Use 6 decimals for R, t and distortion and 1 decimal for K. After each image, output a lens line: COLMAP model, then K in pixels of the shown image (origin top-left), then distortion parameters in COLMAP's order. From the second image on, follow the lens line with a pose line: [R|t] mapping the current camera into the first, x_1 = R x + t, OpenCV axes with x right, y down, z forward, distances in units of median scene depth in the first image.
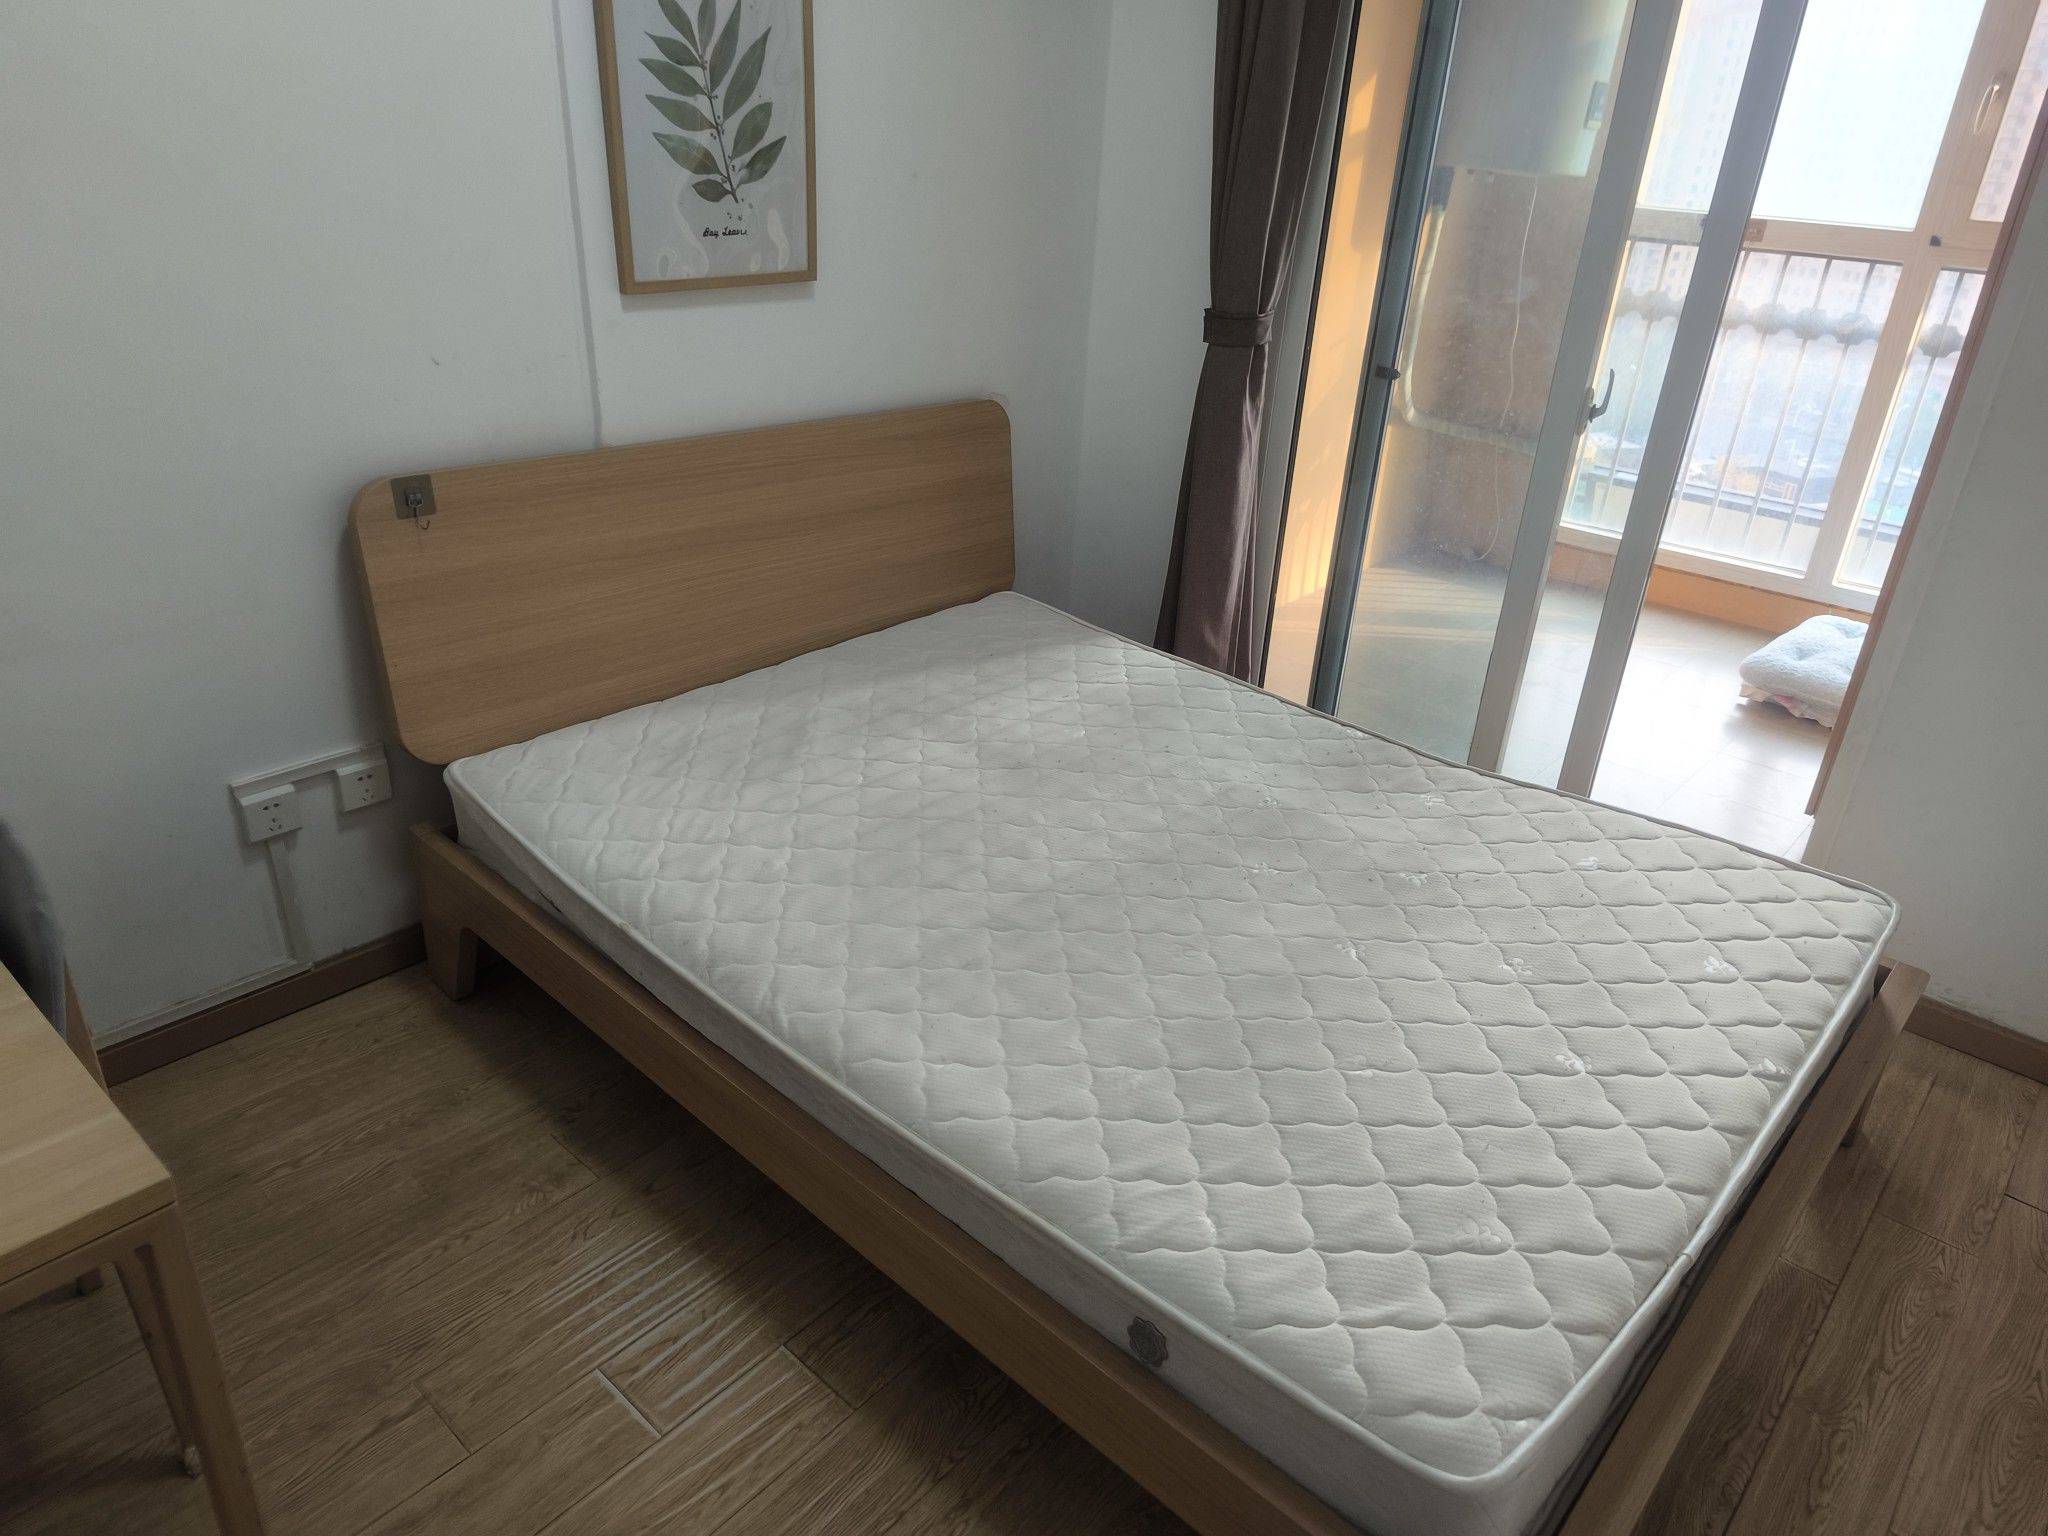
lens RADIAL K [[1349.4, 0, 1008.7], [0, 1349.4, 766.2], [0, 0, 1]] dist [0.050118, -0.042391]
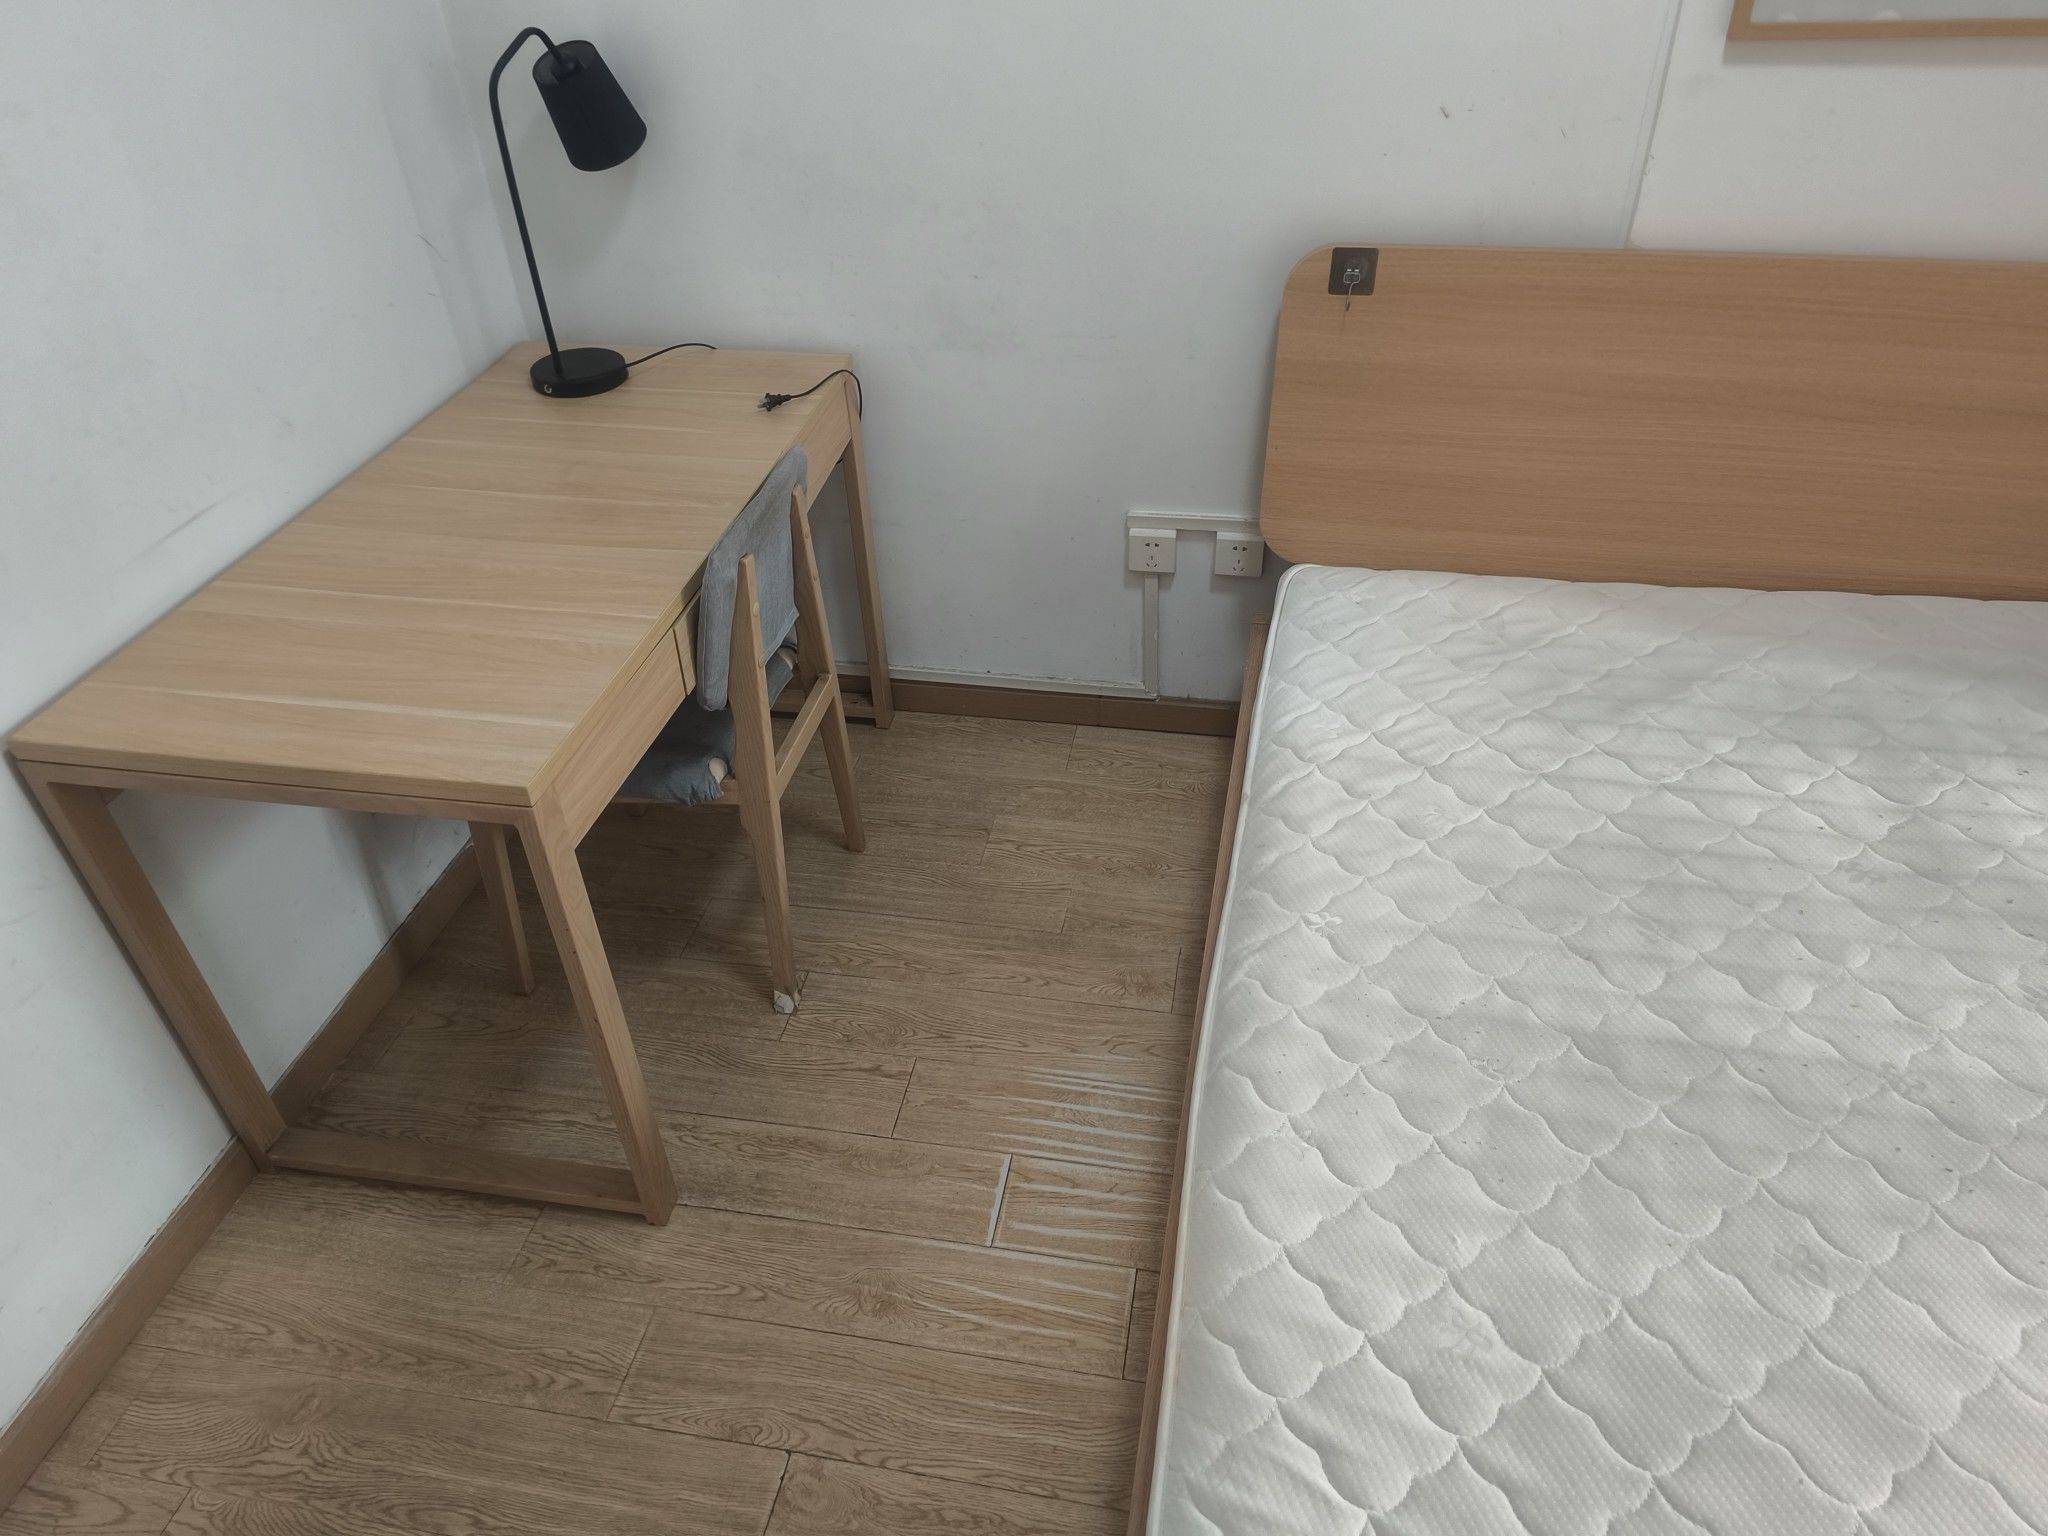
lens RADIAL K [[1334.6, 0, 996.7], [0, 1334.6, 790.8], [0, 0, 1]] dist [0.035595, -0.030489]
pose [[0.509290, 0.468443, -0.721932, 0.256844], [-0.315615, 0.882092, 0.349715, -0.136028], [0.800632, 0.049746, 0.597088, 0.307913]]
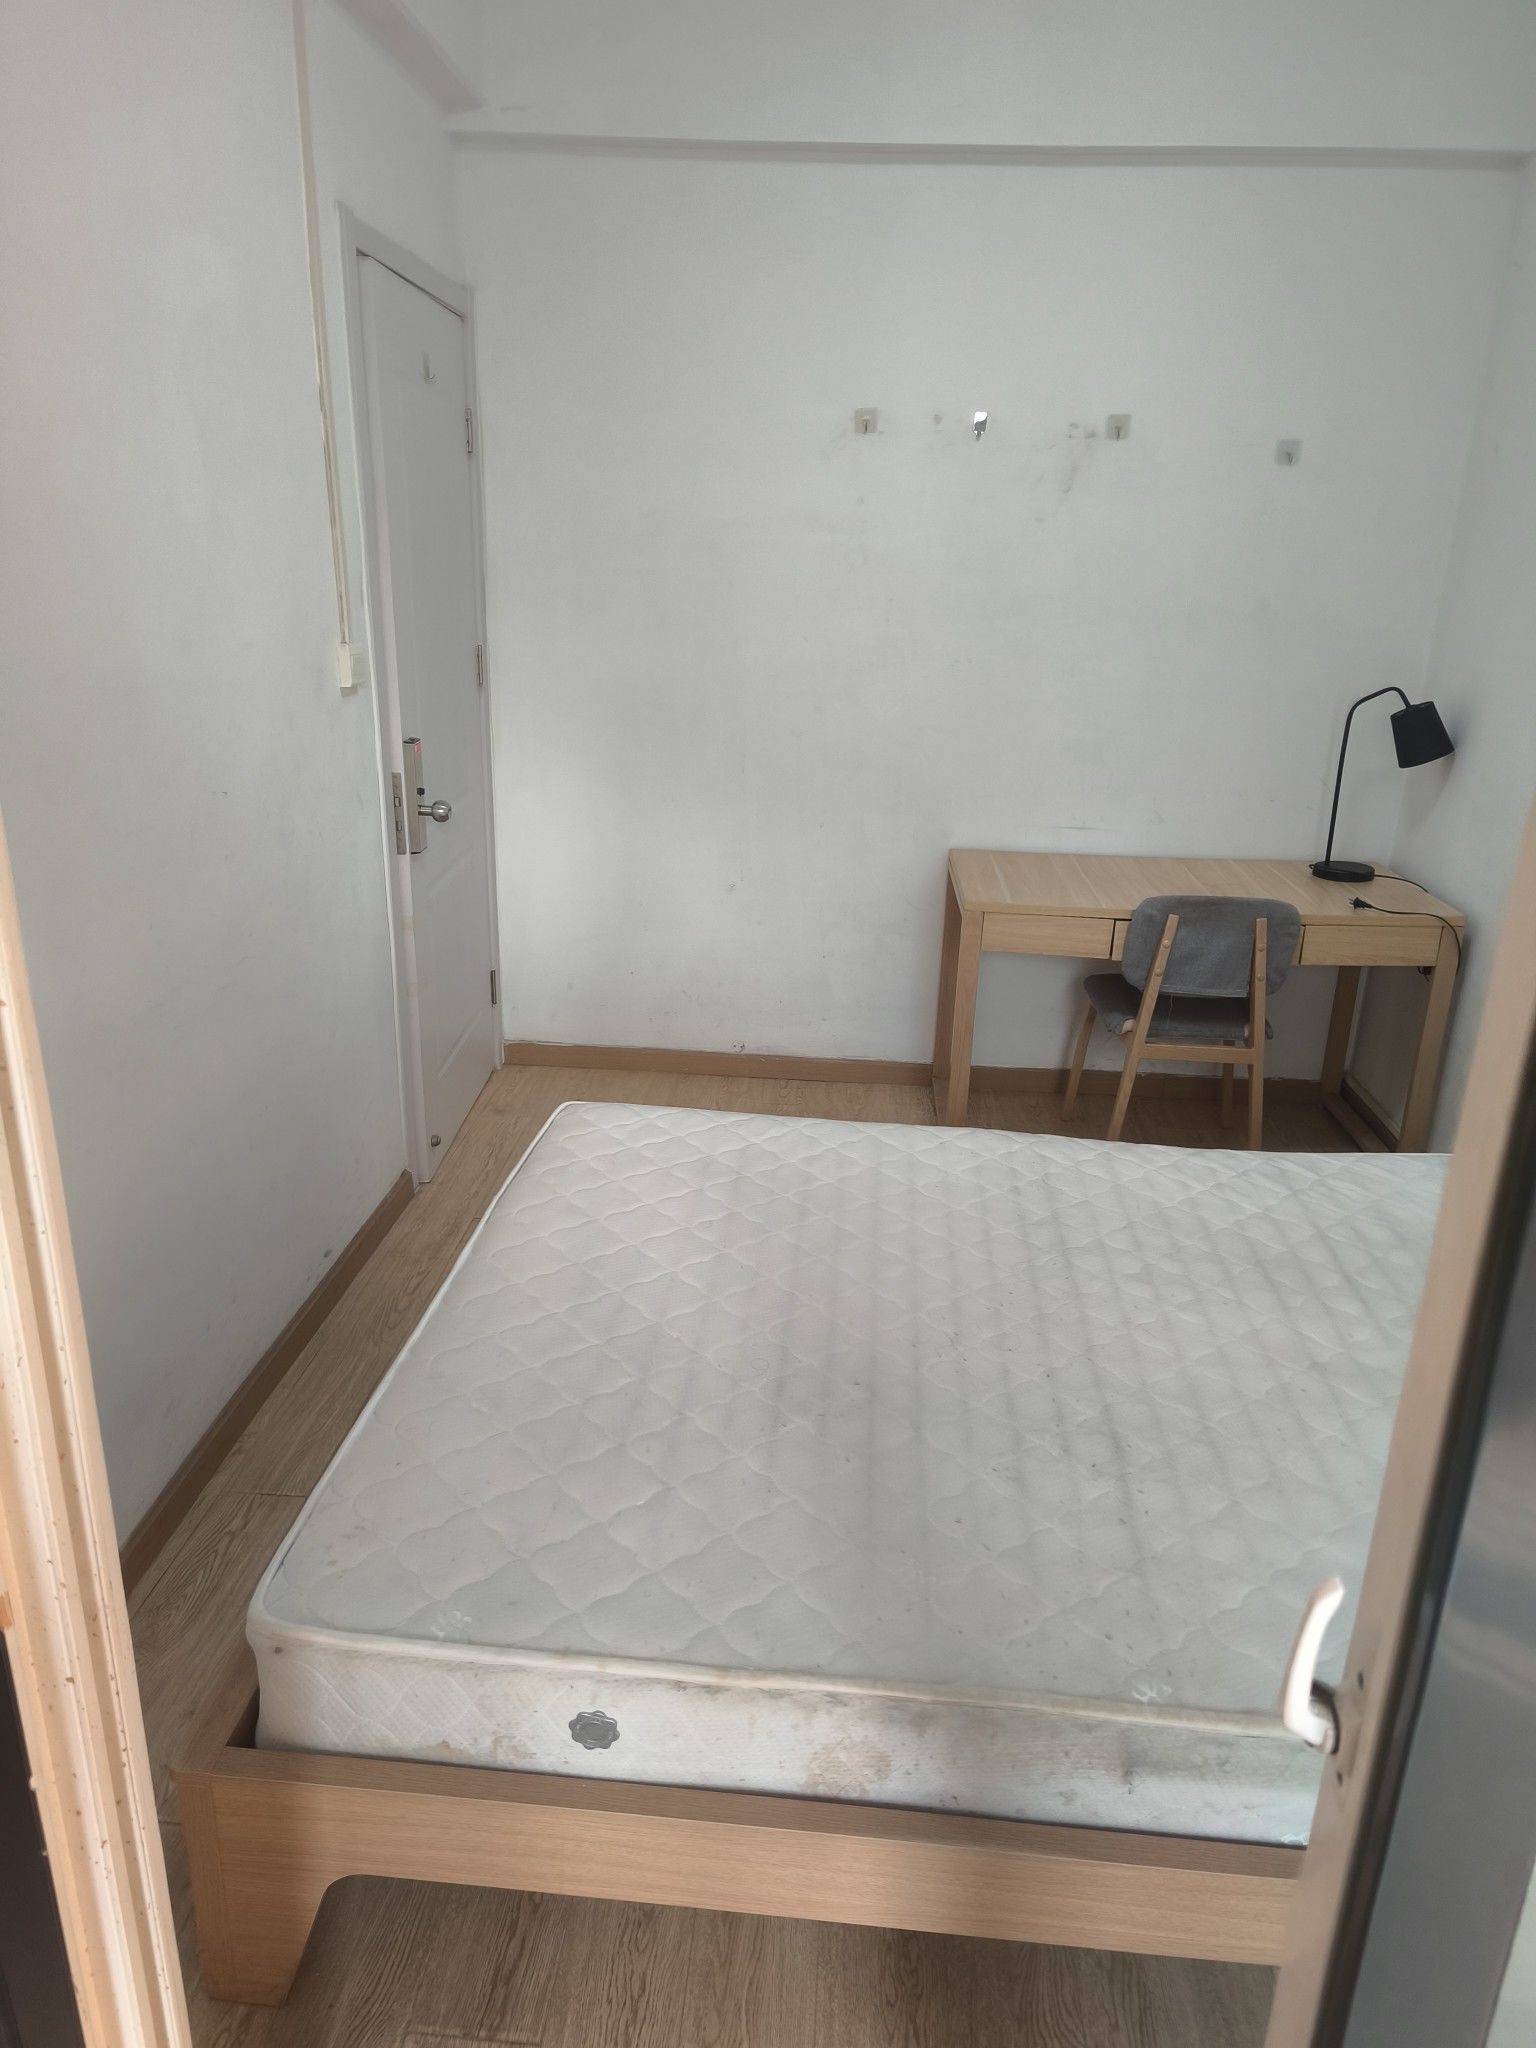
lens RADIAL K [[1350.8, 0, 768.0], [0, 1350.8, 1024.0], [0, 0, 1]] dist [0.040377, -0.032460]
pose [[-0.791455, 0.131989, -0.596807, 0.808606], [-0.322250, 0.739577, 0.590916, -0.586068], [0.519379, 0.660004, -0.542808, 1.306958]]
